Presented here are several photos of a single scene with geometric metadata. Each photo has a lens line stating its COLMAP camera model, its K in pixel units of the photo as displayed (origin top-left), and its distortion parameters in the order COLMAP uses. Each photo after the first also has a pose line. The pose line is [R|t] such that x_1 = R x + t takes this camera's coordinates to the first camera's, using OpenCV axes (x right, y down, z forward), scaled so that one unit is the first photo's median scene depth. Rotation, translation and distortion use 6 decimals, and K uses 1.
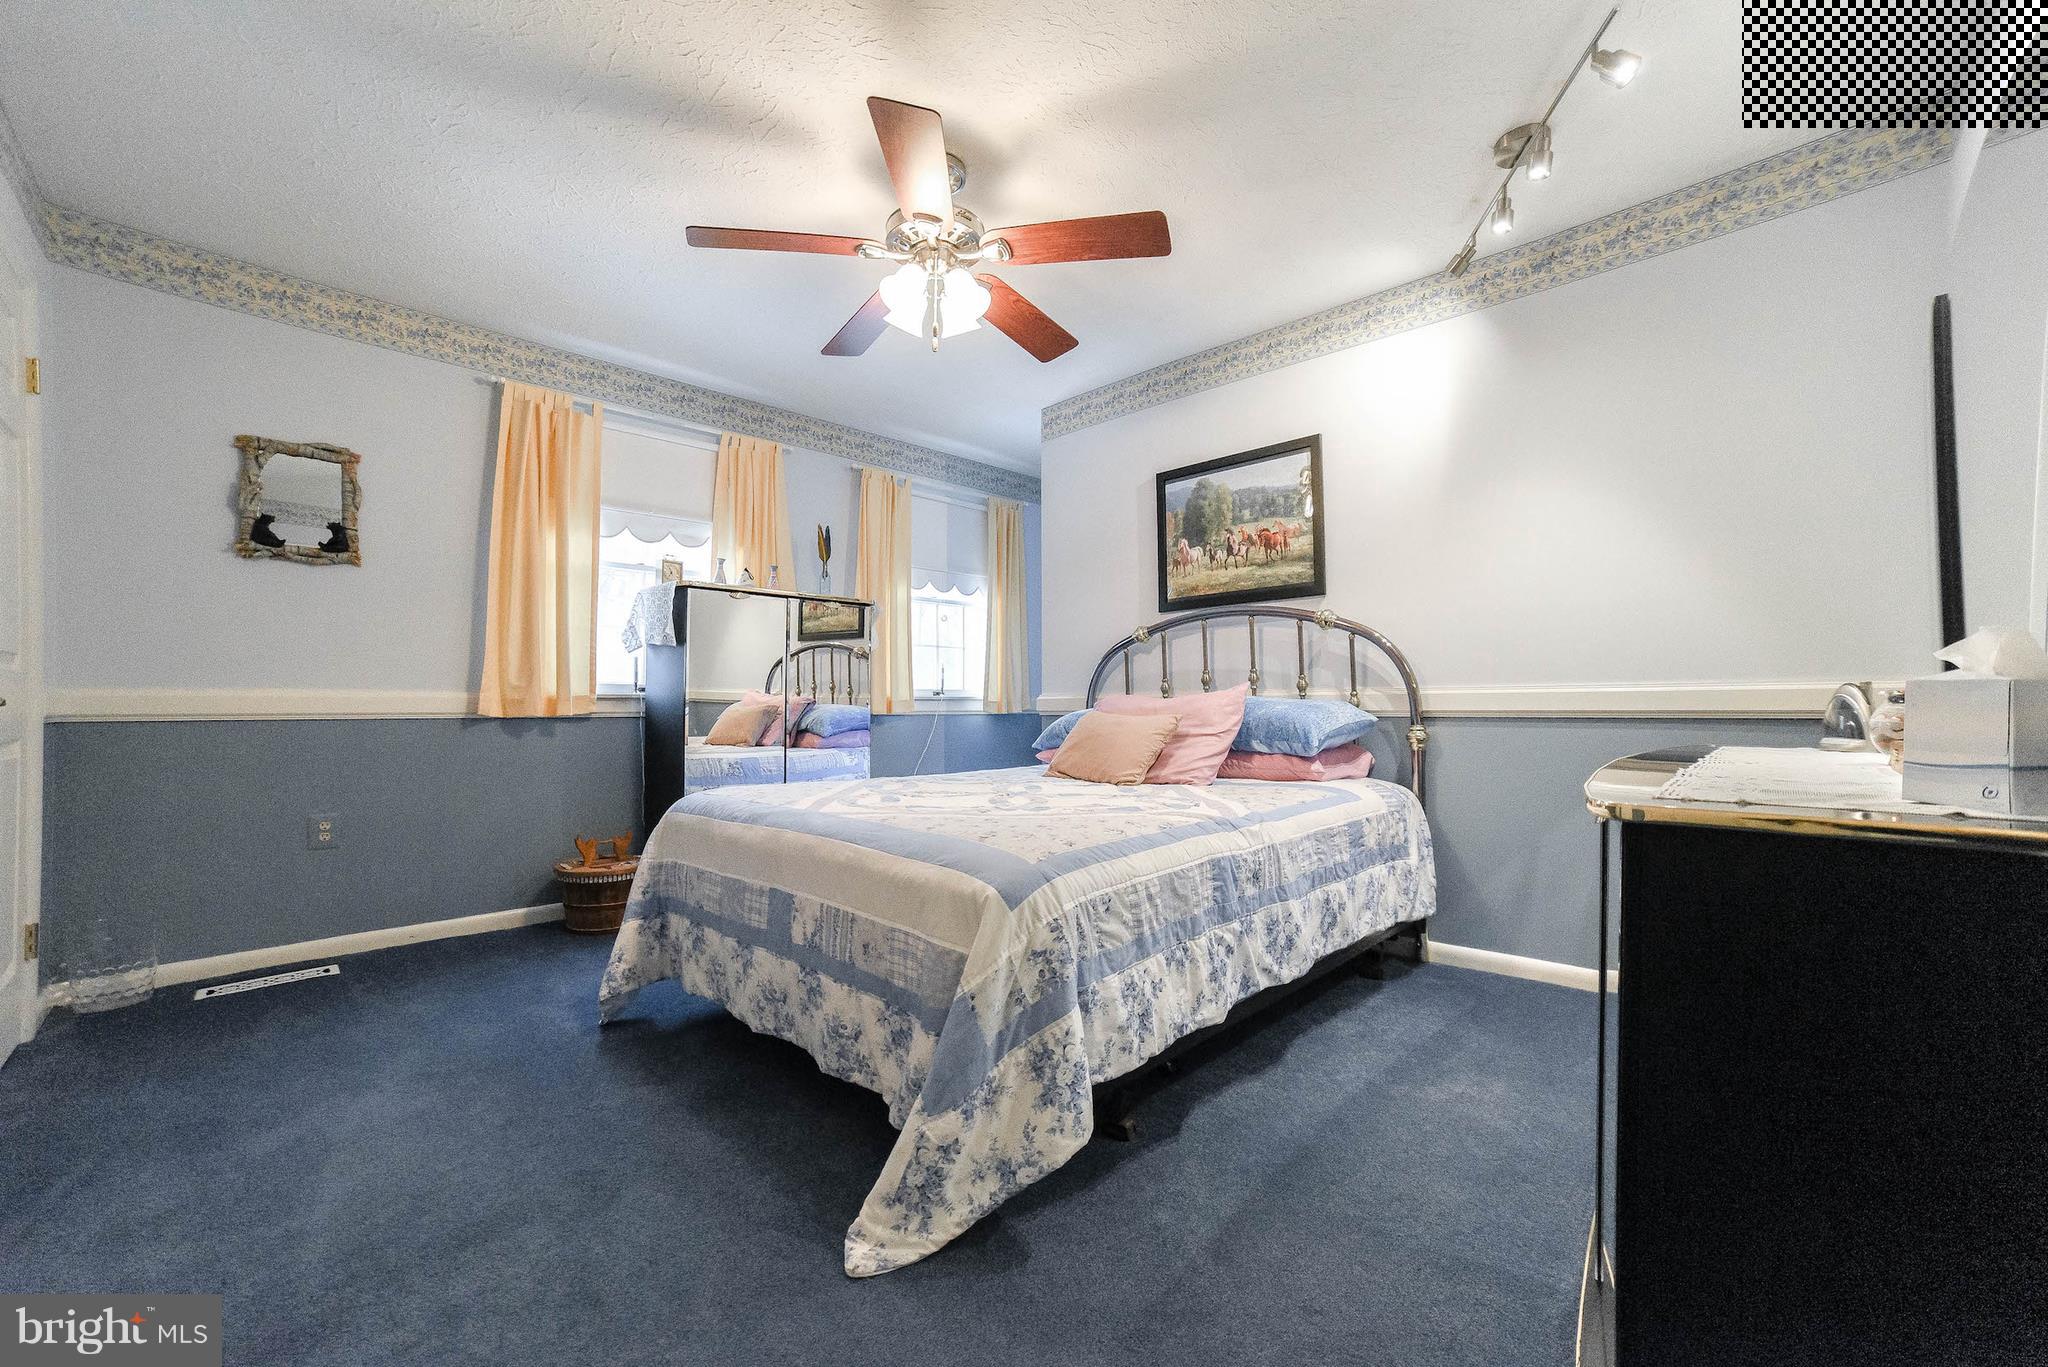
lens RADIAL K [[830.2, 0, 1035.1], [0, 830.2, 703.0], [0, 0, 1]] dist [-0.078055, 0.036042]
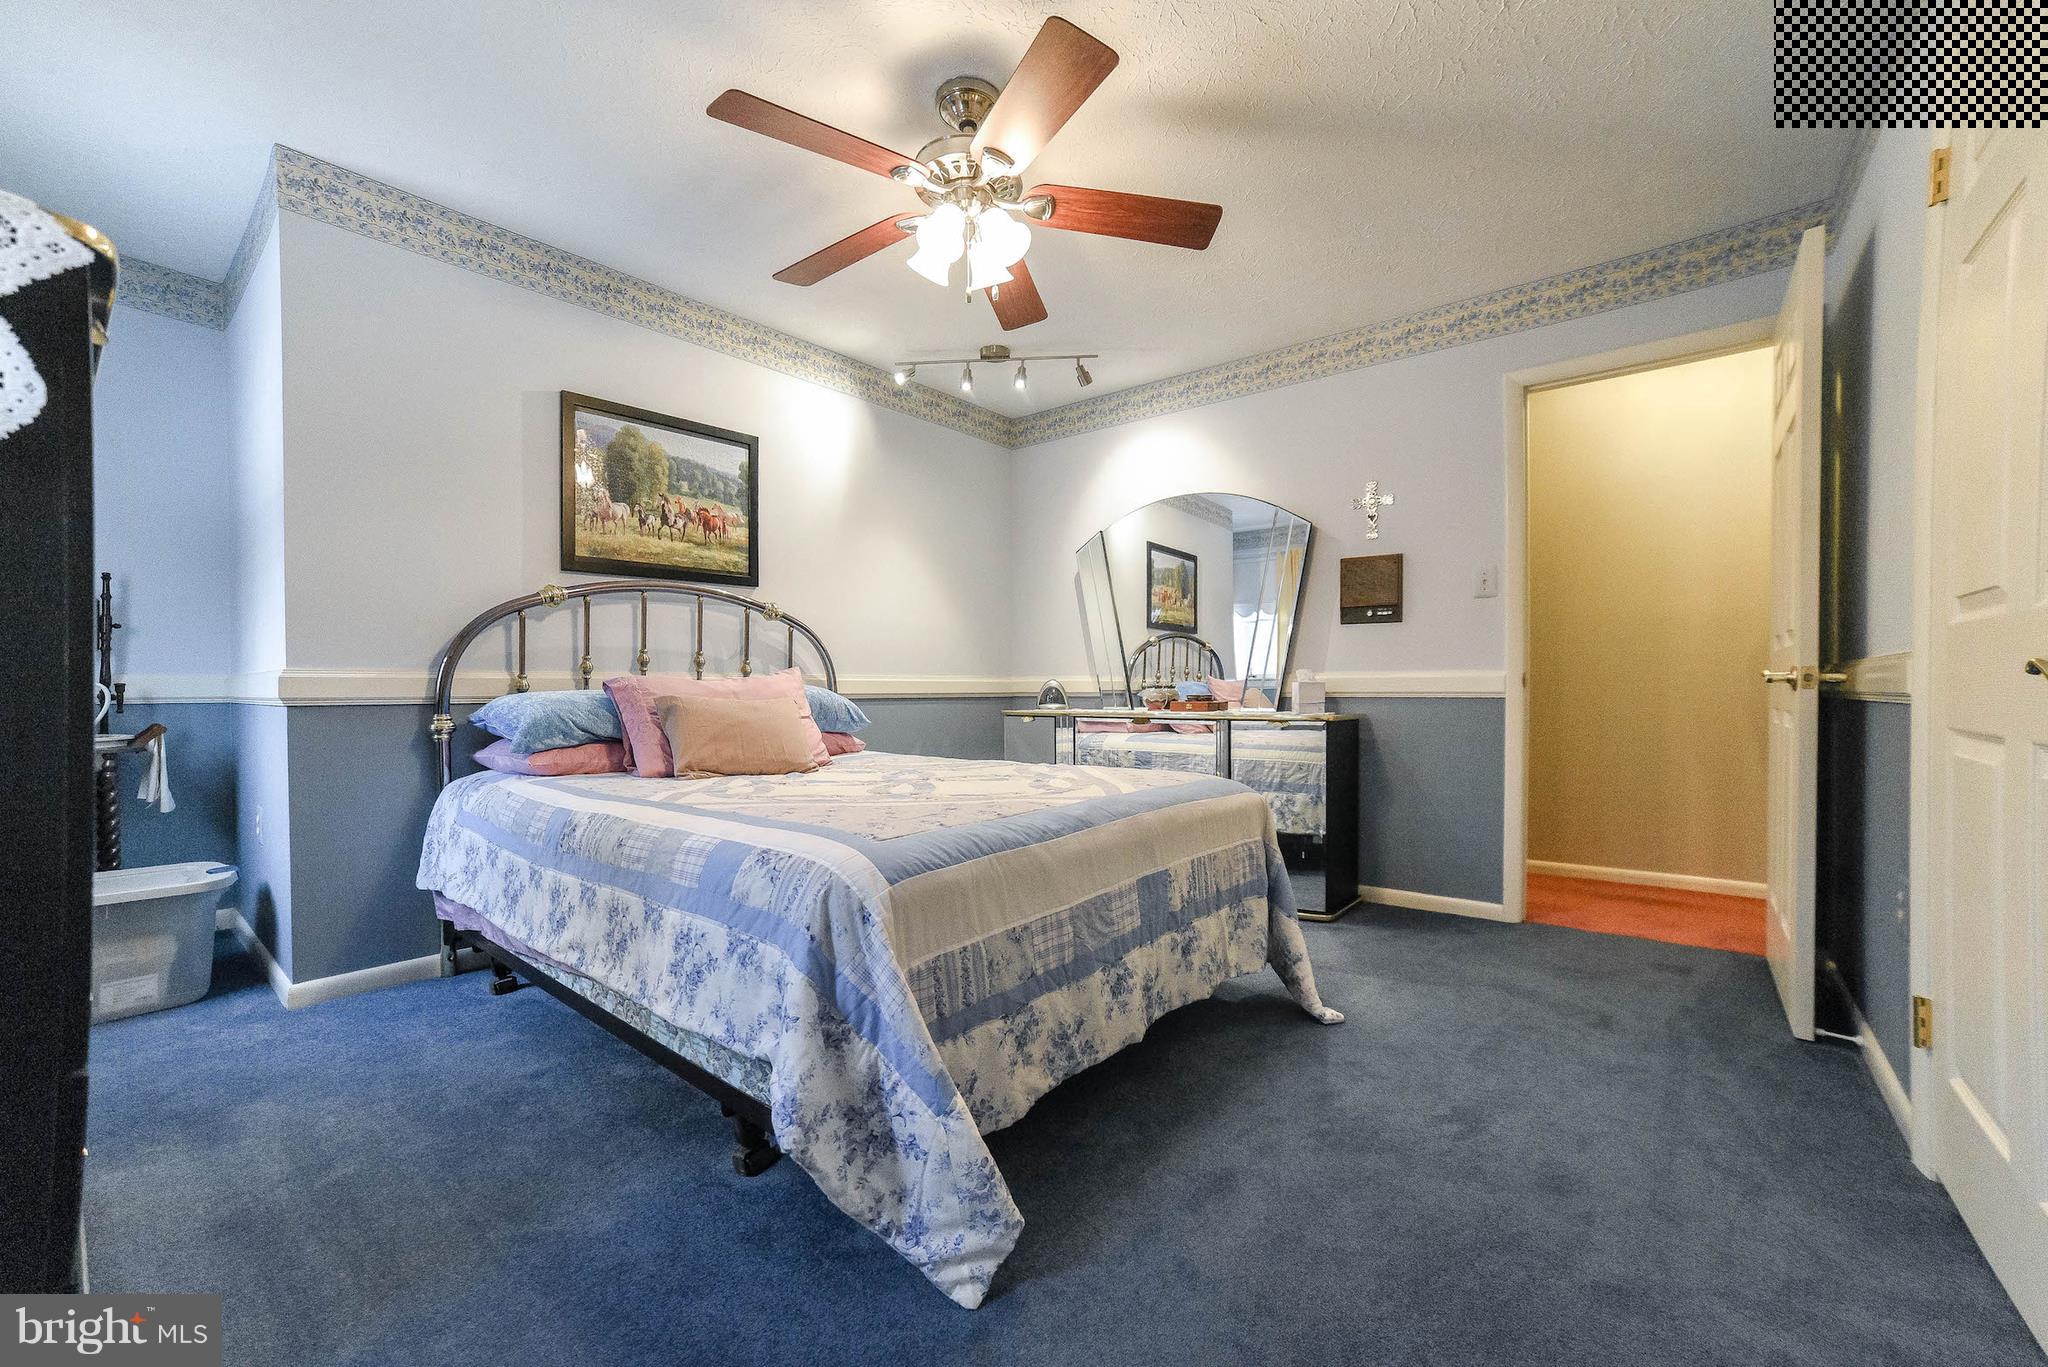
lens RADIAL K [[830.2, 0, 1035.1], [0, 830.2, 703.0], [0, 0, 1]] dist [-0.078055, 0.036042]
pose [[-0.101889, -0.010182, 0.994744, -0.721174], [0.006254, 0.999921, 0.010876, 0.009984], [-0.994776, 0.007329, -0.101817, 0.709774]]
